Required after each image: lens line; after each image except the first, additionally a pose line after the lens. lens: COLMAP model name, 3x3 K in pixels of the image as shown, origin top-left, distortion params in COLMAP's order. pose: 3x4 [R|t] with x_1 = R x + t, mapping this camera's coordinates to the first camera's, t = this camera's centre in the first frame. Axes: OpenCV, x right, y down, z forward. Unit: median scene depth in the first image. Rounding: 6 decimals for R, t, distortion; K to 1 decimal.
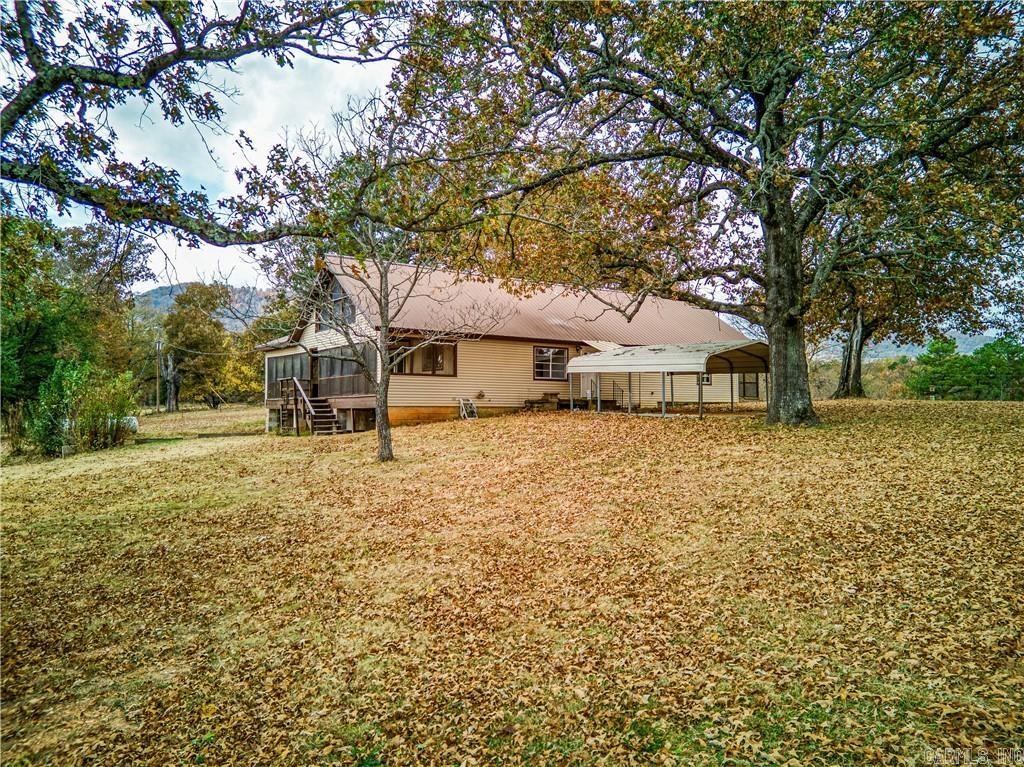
lens RADIAL K [[753.4, 0, 505.4], [0, 753.4, 351.4], [0, 0, 1]] dist [0.014387, -0.007667]
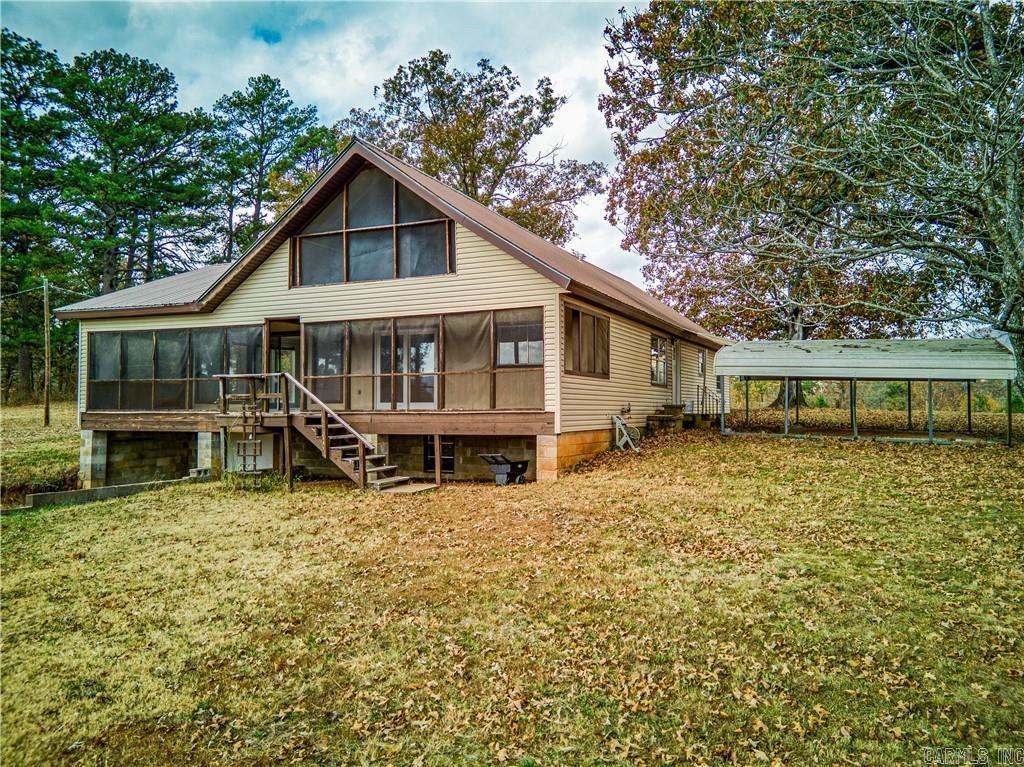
lens RADIAL K [[744.6, 0, 512.0], [0, 744.6, 383.5], [0, 0, 1]] dist [0.008160, 0.004471]
pose [[0.880877, 0.015153, 0.473102, -0.389939], [-0.032904, 0.999030, 0.029267, 0.023263], [-0.472199, -0.041347, 0.880521, 0.515816]]
